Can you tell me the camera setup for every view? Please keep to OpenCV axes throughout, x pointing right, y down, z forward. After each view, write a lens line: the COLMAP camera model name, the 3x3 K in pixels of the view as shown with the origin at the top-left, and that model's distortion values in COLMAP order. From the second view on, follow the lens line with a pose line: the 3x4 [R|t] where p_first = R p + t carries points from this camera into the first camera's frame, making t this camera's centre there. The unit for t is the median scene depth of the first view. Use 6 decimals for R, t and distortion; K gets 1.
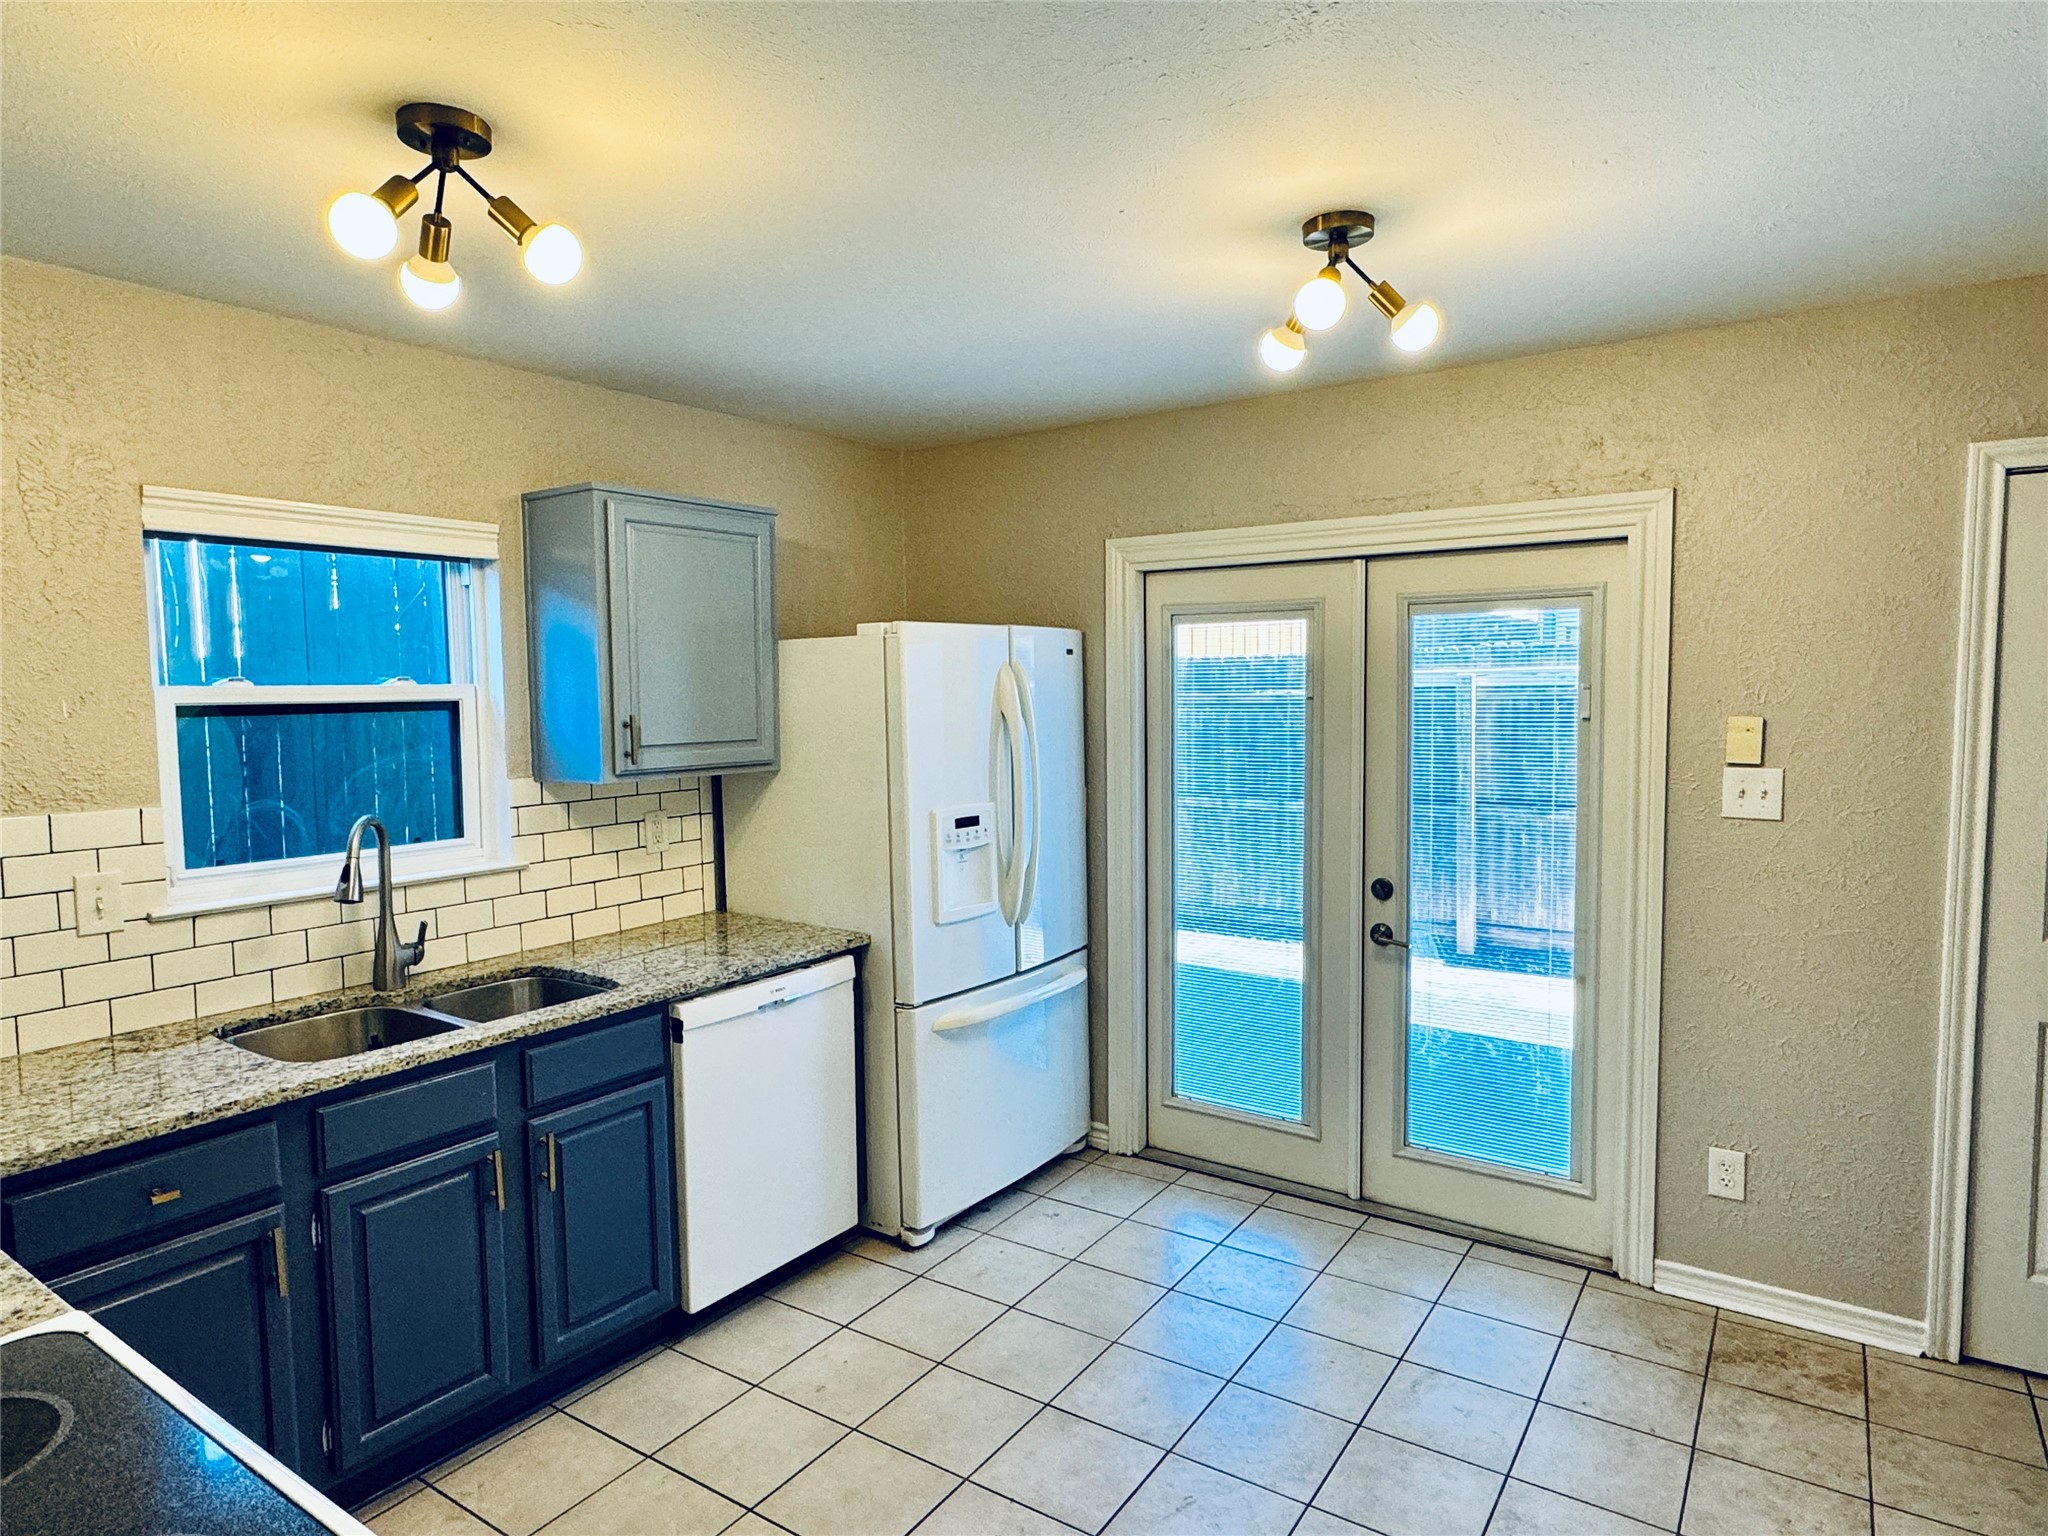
lens RADIAL K [[1210.0, 0, 1023.7], [0, 1210.0, 766.1], [0, 0, 1]] dist [-0.022544, 0.000059]
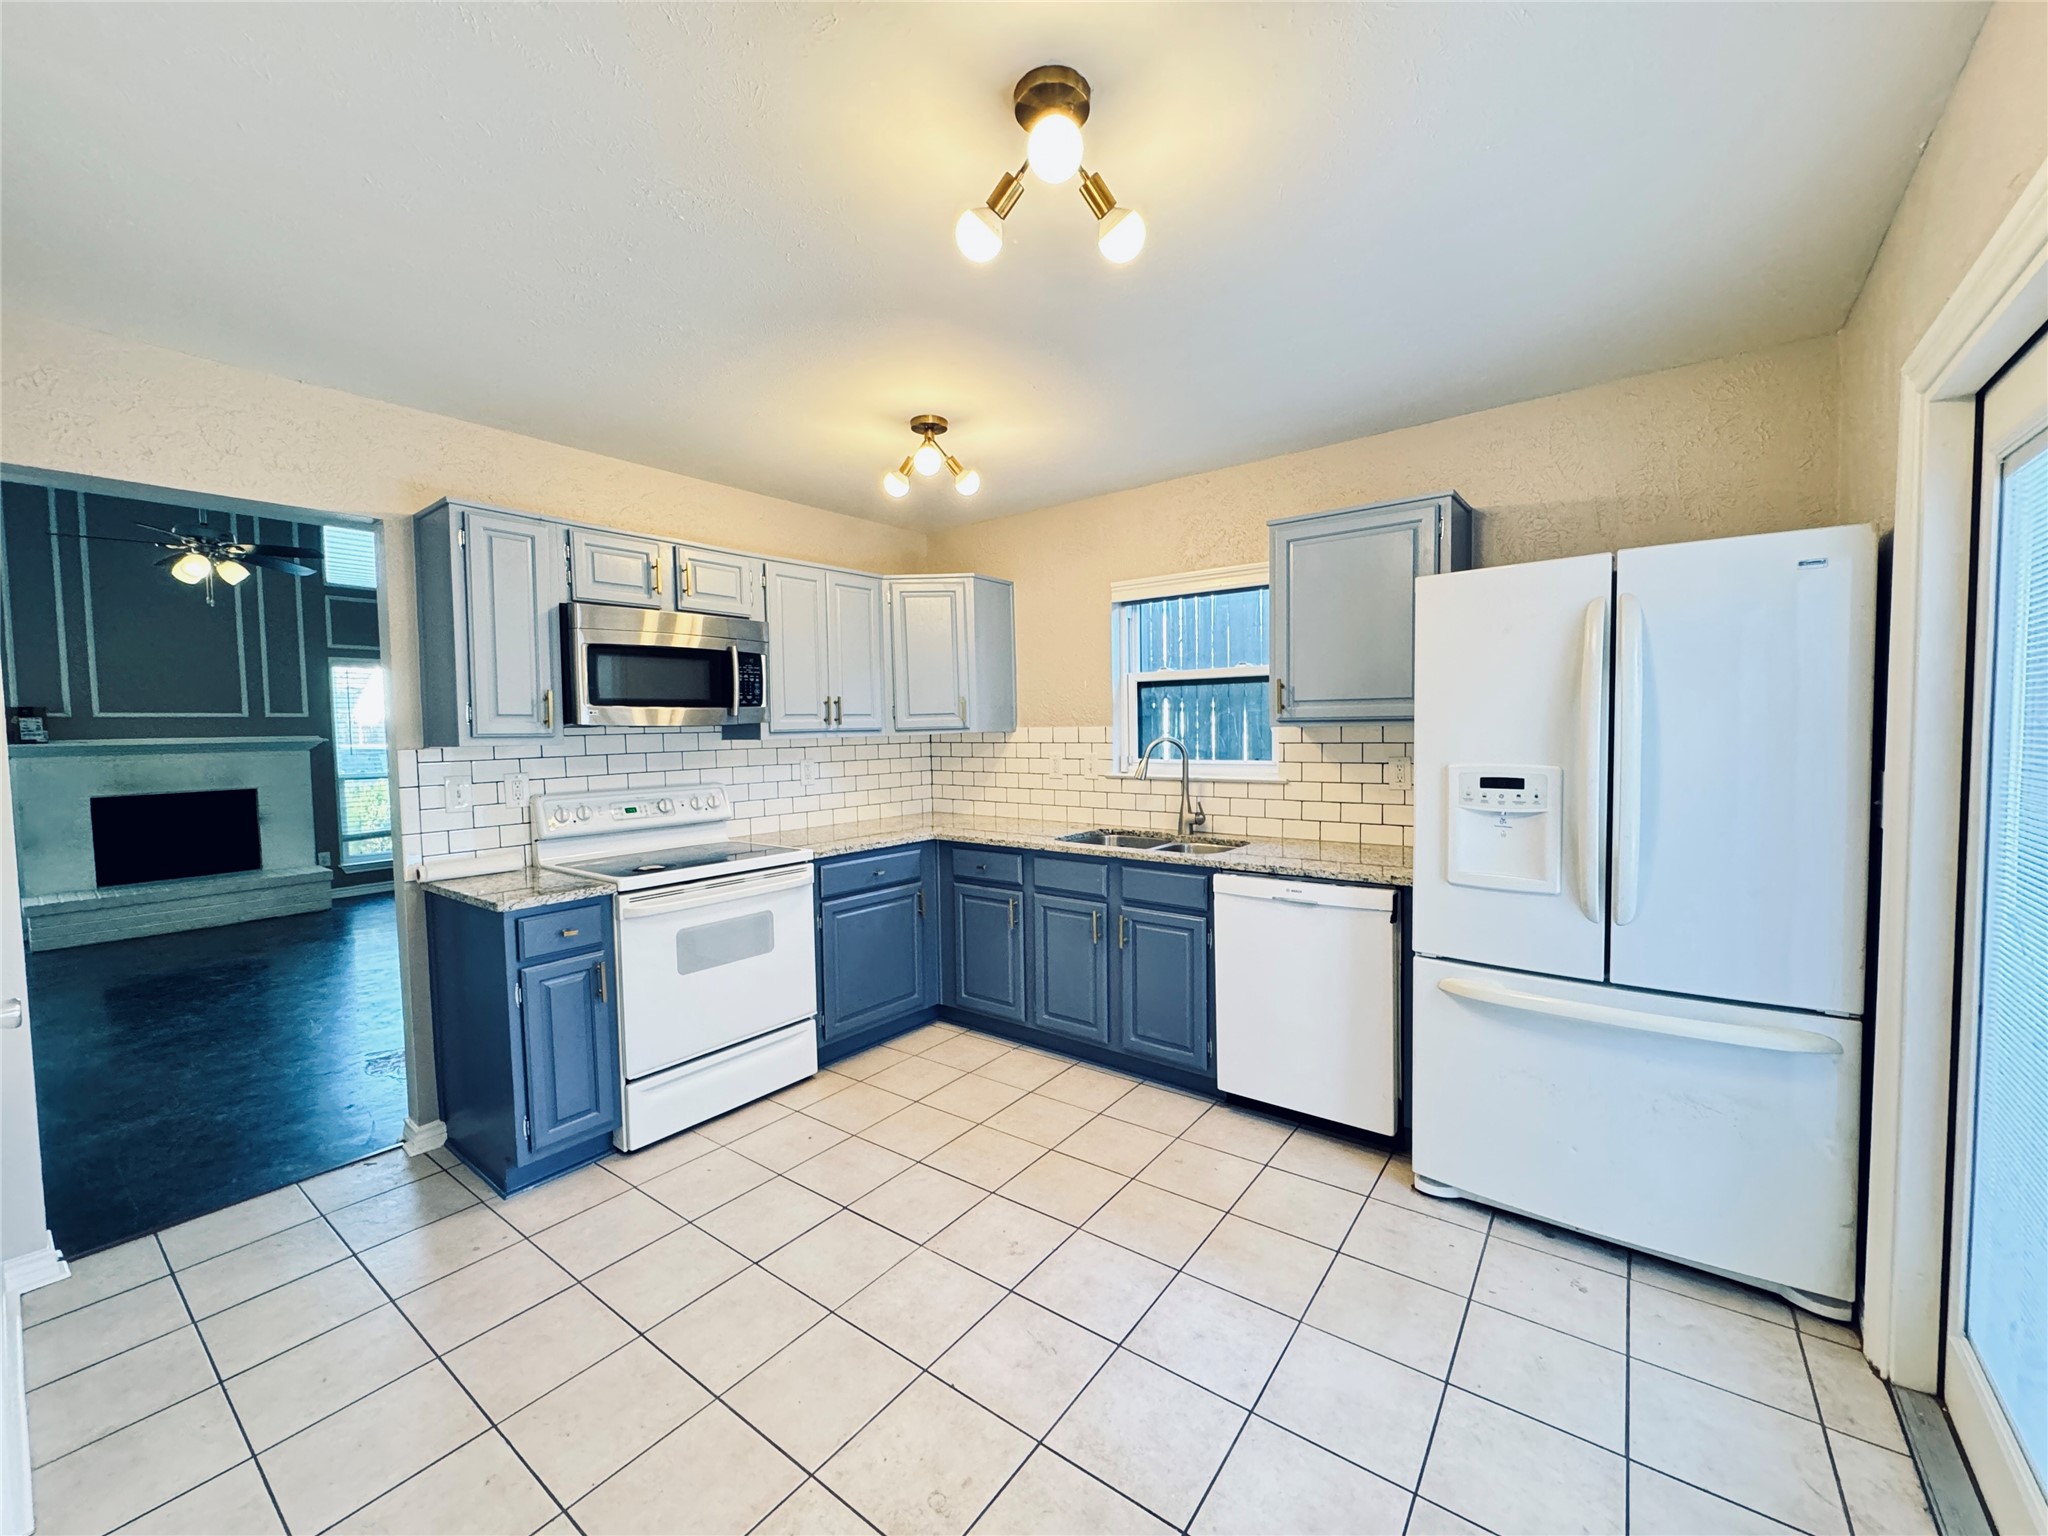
lens RADIAL K [[813.0, 0, 1034.9], [0, 813.0, 769.0], [0, 0, 1]] dist [-0.000218, -0.000210]
pose [[-0.050743, 0.065106, -0.996587, 0.615437], [-0.049314, 0.996492, 0.067611, 0.011972], [0.997493, 0.052577, -0.047354, 0.713360]]
